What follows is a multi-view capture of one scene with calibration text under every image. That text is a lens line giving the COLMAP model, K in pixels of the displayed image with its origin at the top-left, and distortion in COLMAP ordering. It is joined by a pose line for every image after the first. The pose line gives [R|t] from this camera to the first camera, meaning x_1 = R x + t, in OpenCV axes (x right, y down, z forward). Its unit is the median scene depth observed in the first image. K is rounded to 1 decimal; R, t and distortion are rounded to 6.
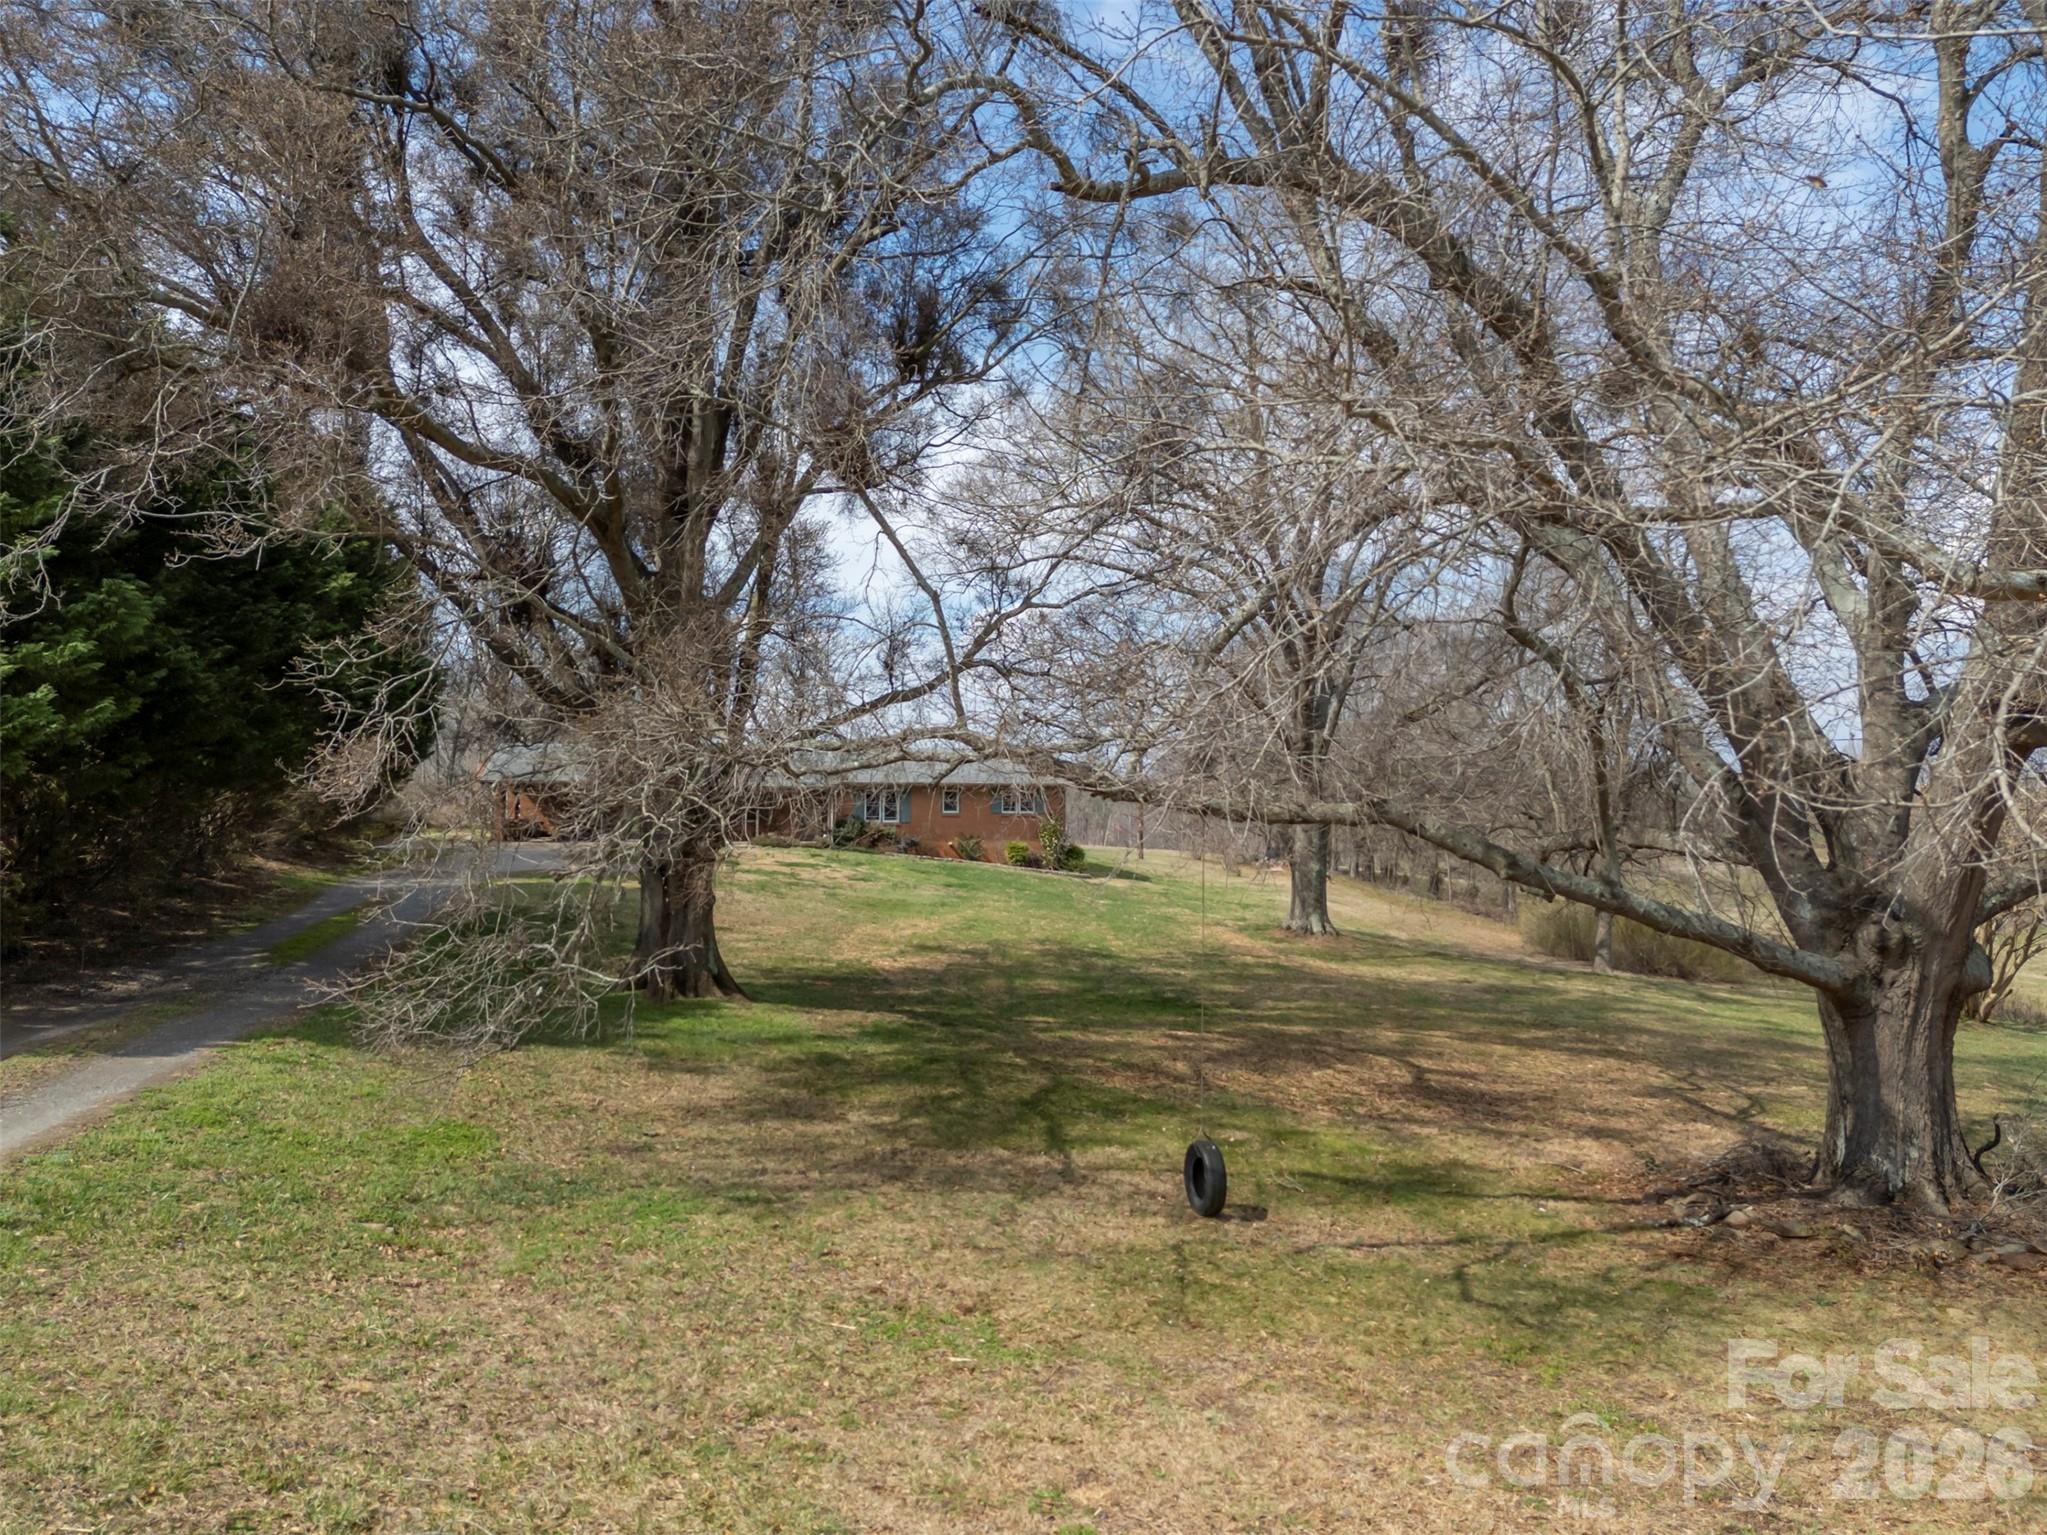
lens RADIAL K [[1462.7, 0, 1030.9], [0, 1462.7, 761.4], [0, 0, 1]] dist [0.102698, -0.066988]
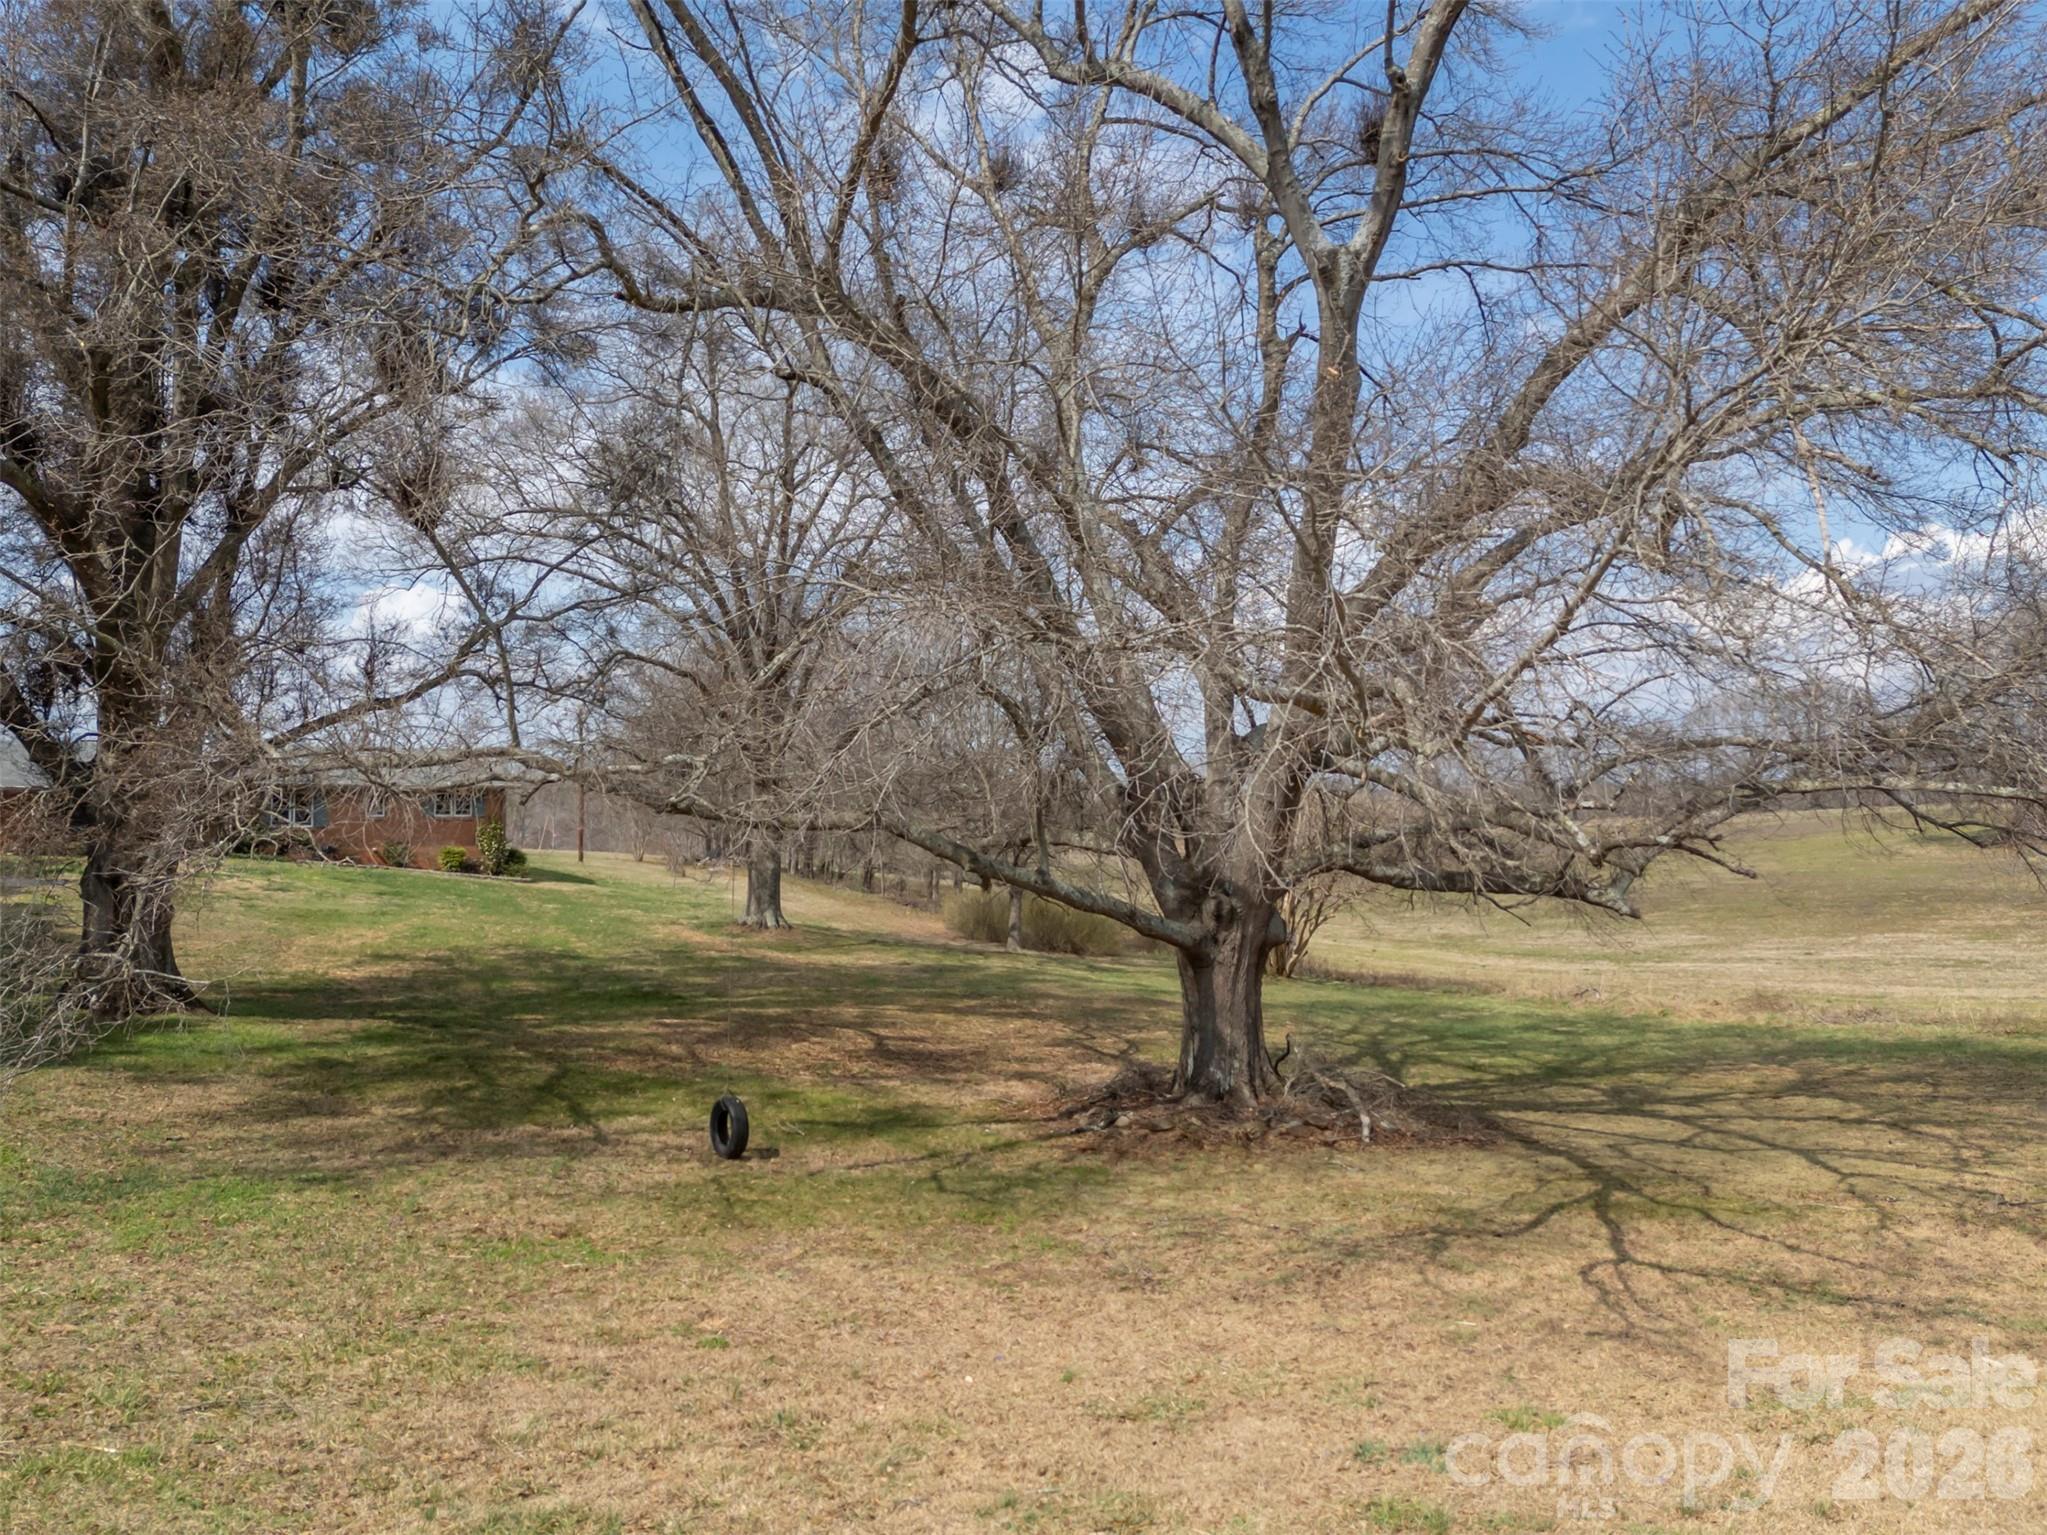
lens RADIAL K [[1431.8, 0, 990.8], [0, 1431.8, 764.9], [0, 0, 1]] dist [0.195284, -0.266438]
pose [[0.937346, 0.008556, 0.348294, -0.070229], [-0.009096, 0.999959, -0.000086, -0.009618], [-0.348280, -0.003087, 0.937385, -0.129089]]
